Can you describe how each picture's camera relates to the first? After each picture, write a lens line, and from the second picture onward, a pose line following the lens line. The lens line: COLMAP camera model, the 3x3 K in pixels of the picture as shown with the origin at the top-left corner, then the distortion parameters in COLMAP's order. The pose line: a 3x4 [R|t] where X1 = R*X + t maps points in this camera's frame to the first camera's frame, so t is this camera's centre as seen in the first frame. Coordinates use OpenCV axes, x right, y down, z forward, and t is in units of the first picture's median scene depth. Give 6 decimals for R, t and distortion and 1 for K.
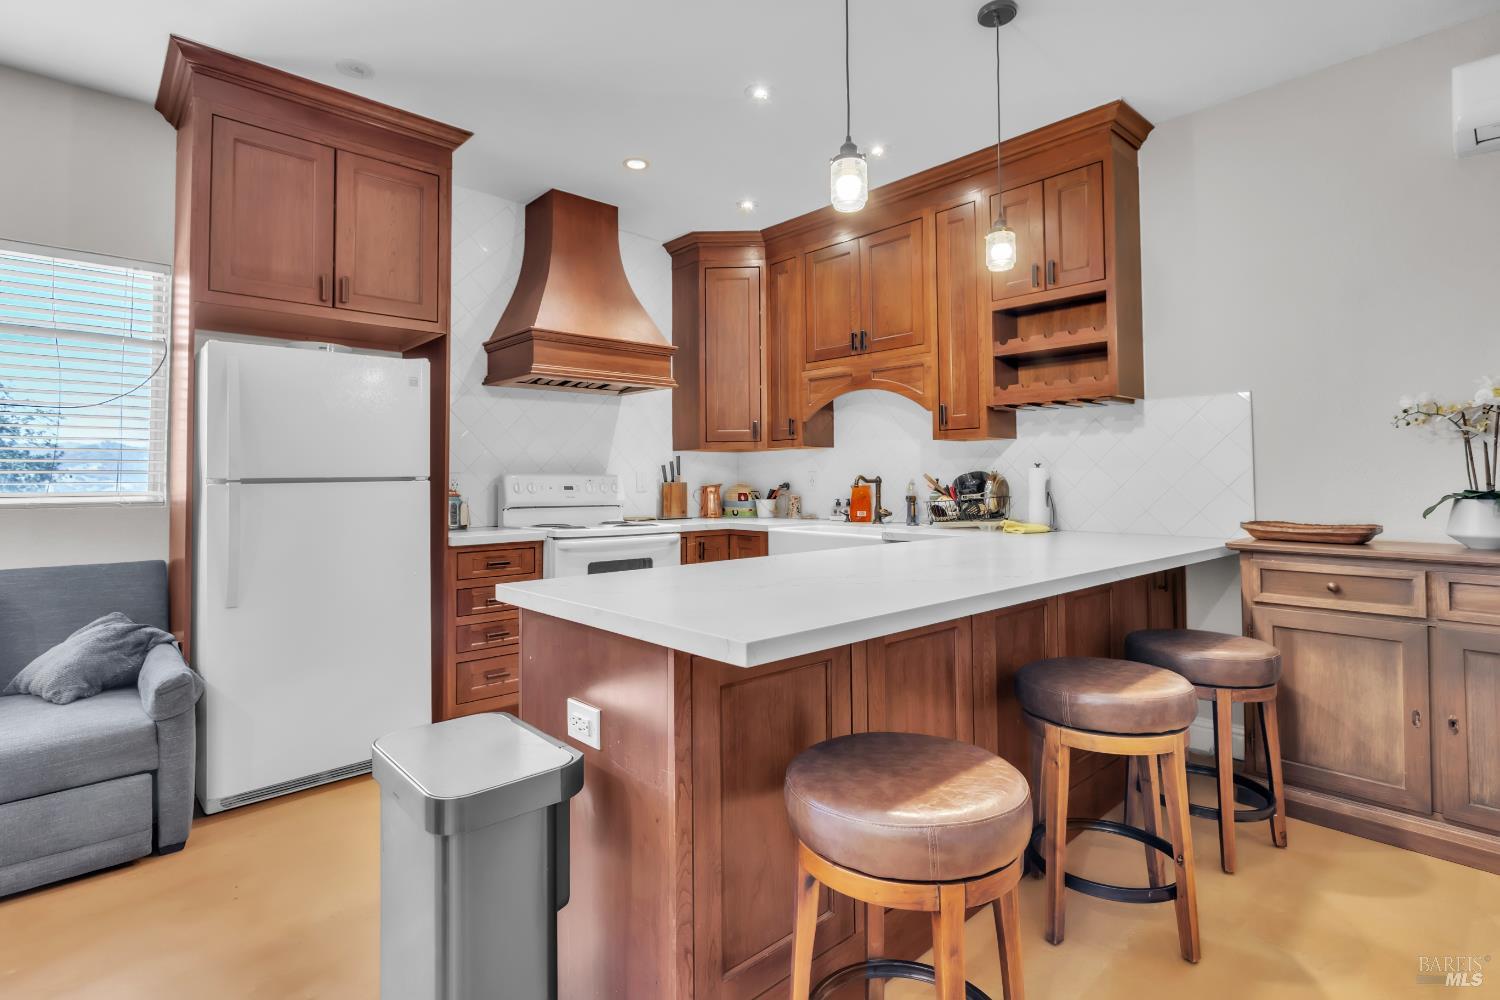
lens RADIAL K [[719.0, 0, 735.3], [0, 719.0, 457.5], [0, 0, 1]] dist [0.000762, -0.002001]
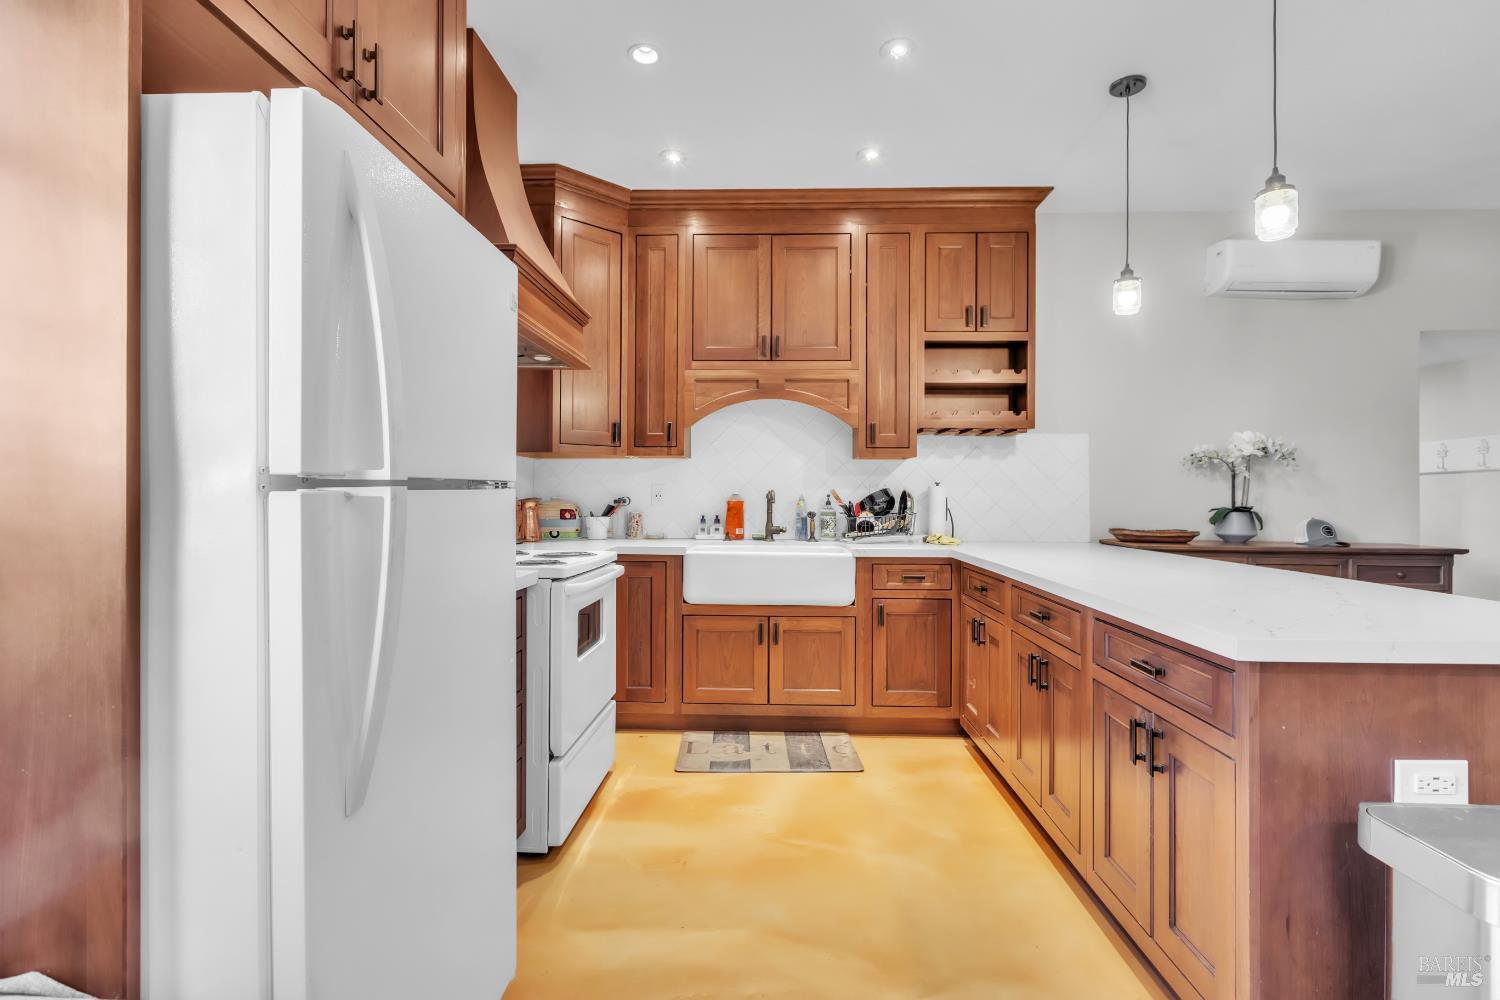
lens RADIAL K [[719.0, 0, 744.9], [0, 719.0, 490.6], [0, 0, 1]] dist [0.000762, -0.002001]
pose [[0.709303, 0.015641, 0.704730, -0.564146], [-0.033408, 0.999376, 0.011444, 0.017443], [-0.704111, -0.031661, 0.709383, 0.397506]]
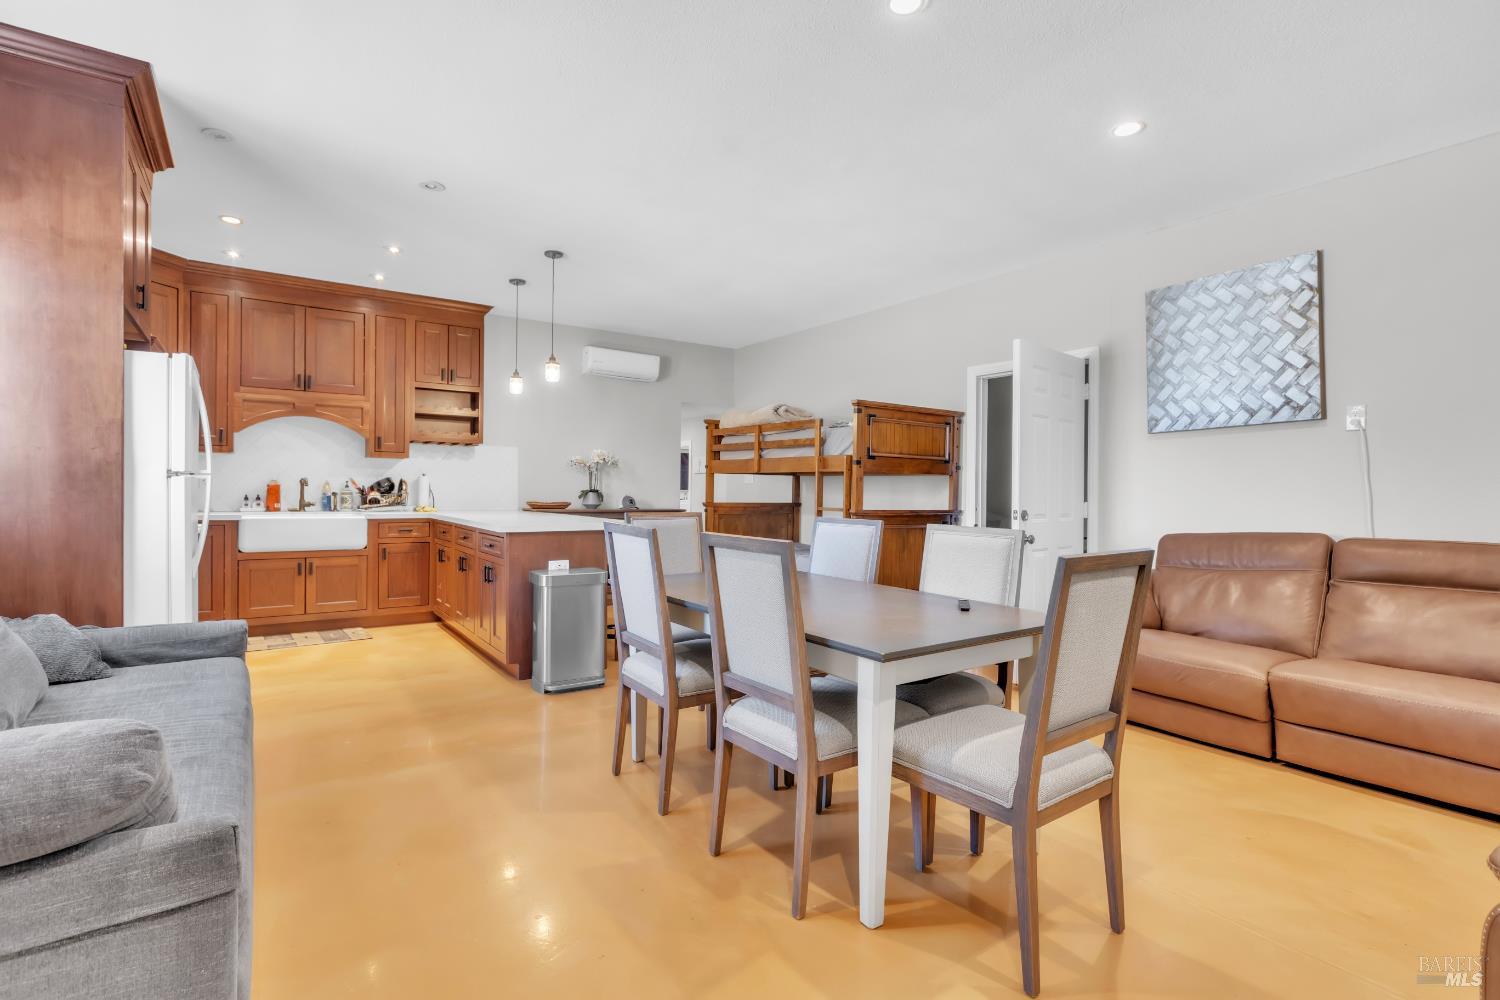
lens RADIAL K [[719.0, 0, 741.1], [0, 719.0, 493.7], [0, 0, 1]] dist [0.000762, -0.002001]
pose [[0.150593, 0.002090, 0.988594, -1.206501], [-0.044733, 0.998988, 0.004702, 0.013130], [-0.987583, -0.044931, 0.150535, -0.064896]]
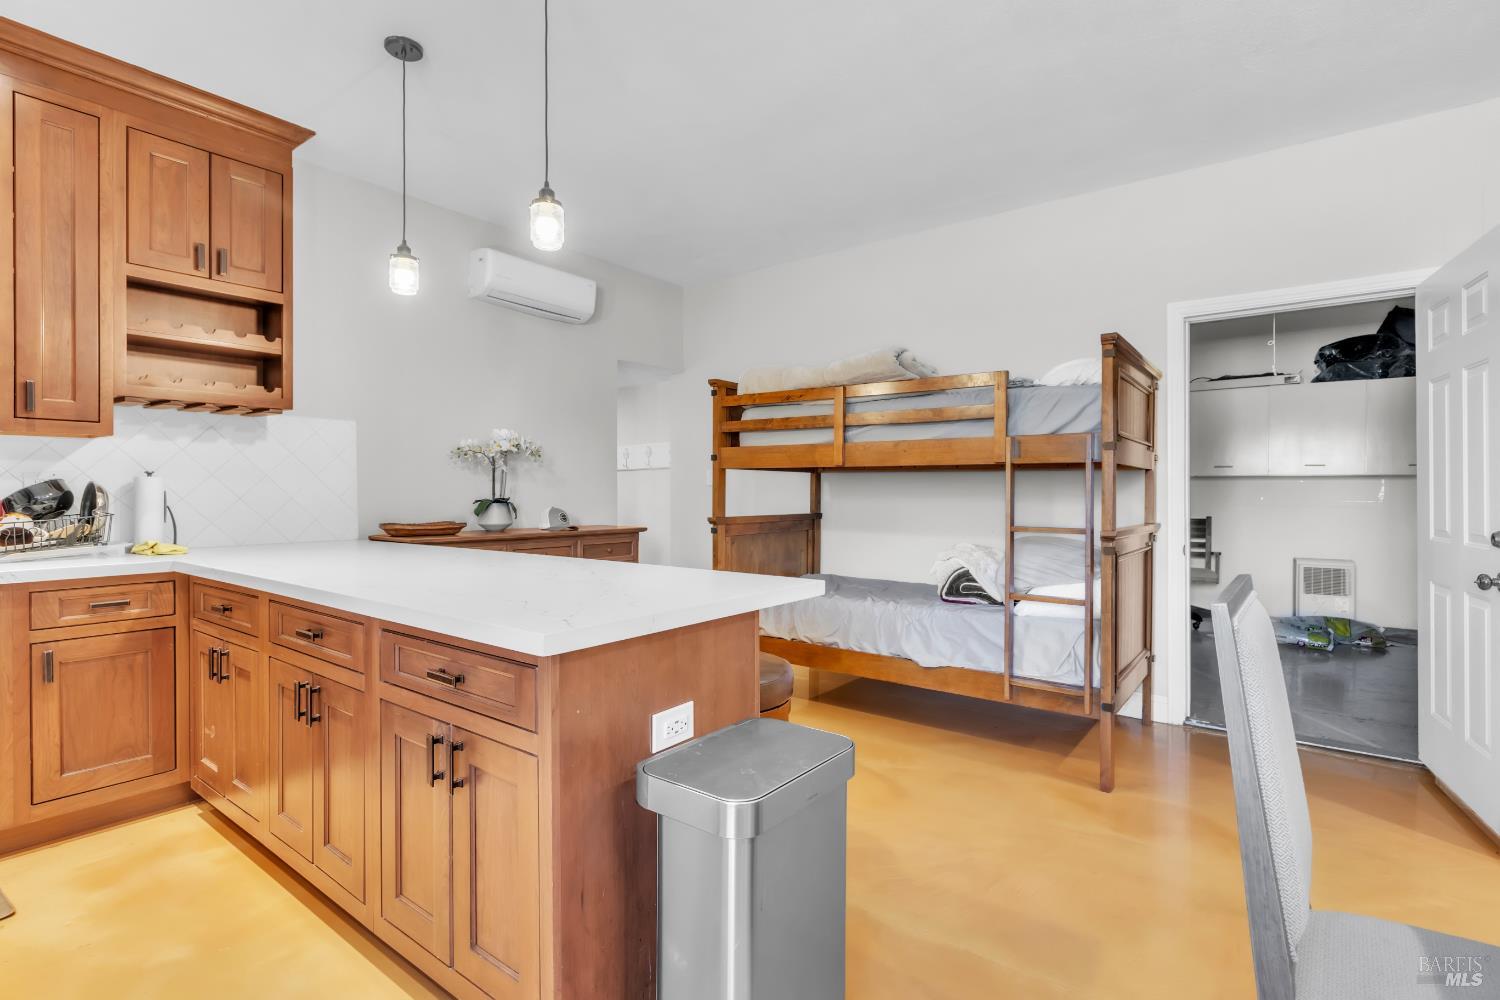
lens RADIAL K [[719.0, 0, 745.0], [0, 719.0, 493.1], [0, 0, 1]] dist [0.000762, -0.002001]
pose [[-0.168141, 0.002846, 0.985759, -0.500660], [-0.030602, 0.999499, -0.008106, 0.018125], [-0.985288, -0.031529, -0.167970, 0.439694]]
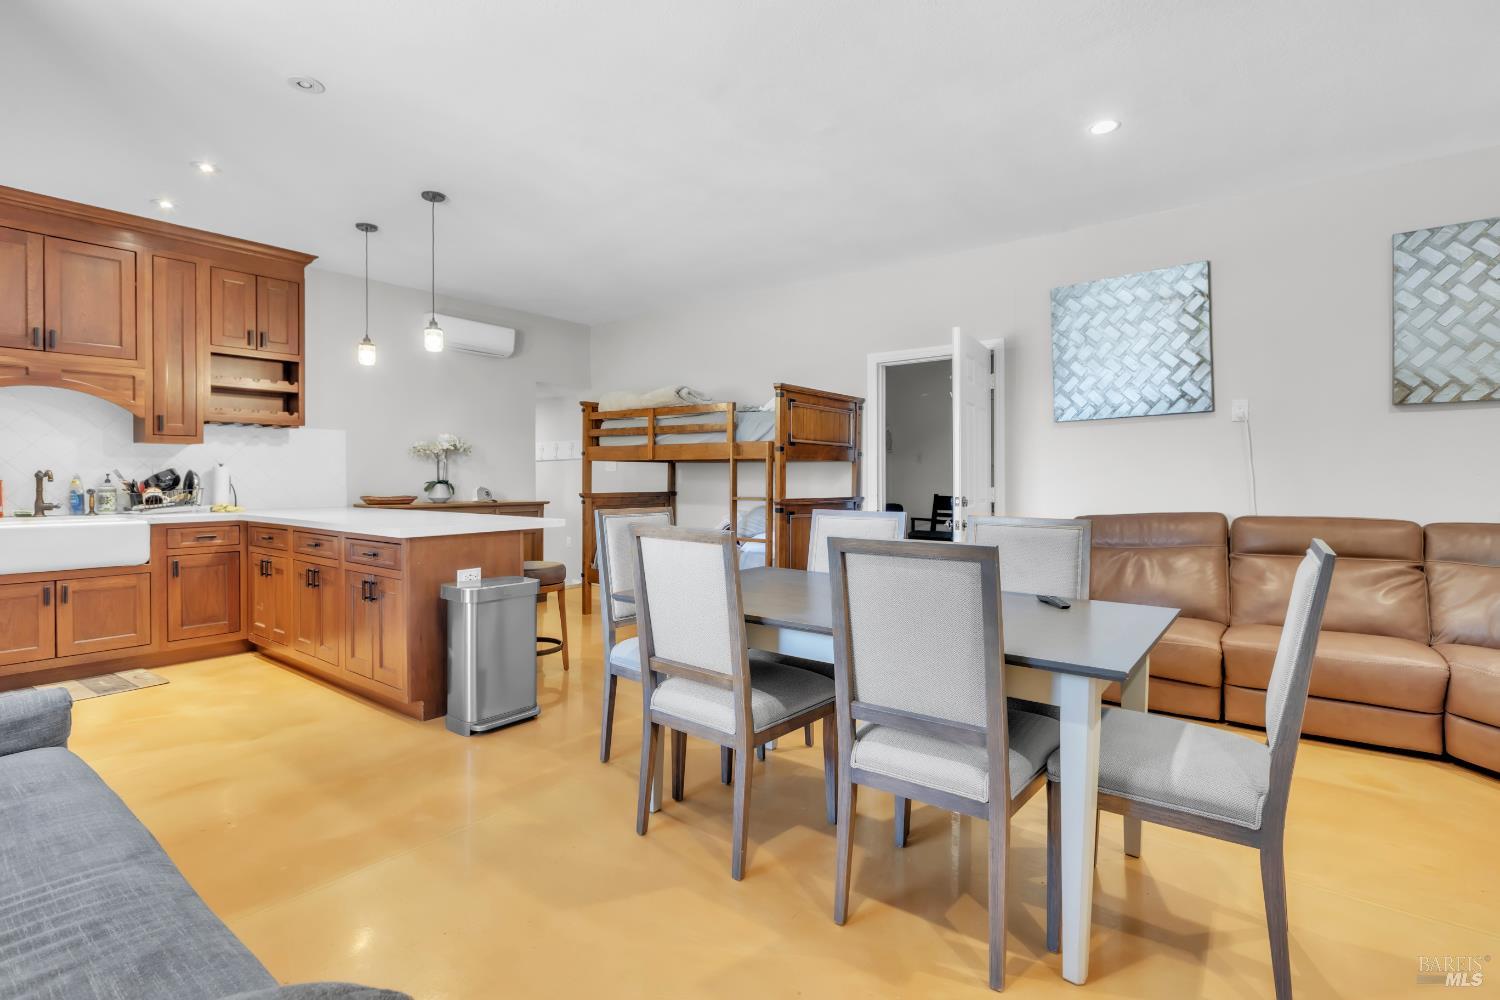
lens RADIAL K [[719.0, 0, 740.7], [0, 719.0, 481.5], [0, 0, 1]] dist [0.000762, -0.002001]
pose [[-0.152571, -0.000957, 0.988292, -1.095414], [-0.031326, 0.999502, -0.003868, 0.015862], [-0.987796, -0.031549, -0.152525, 0.195136]]
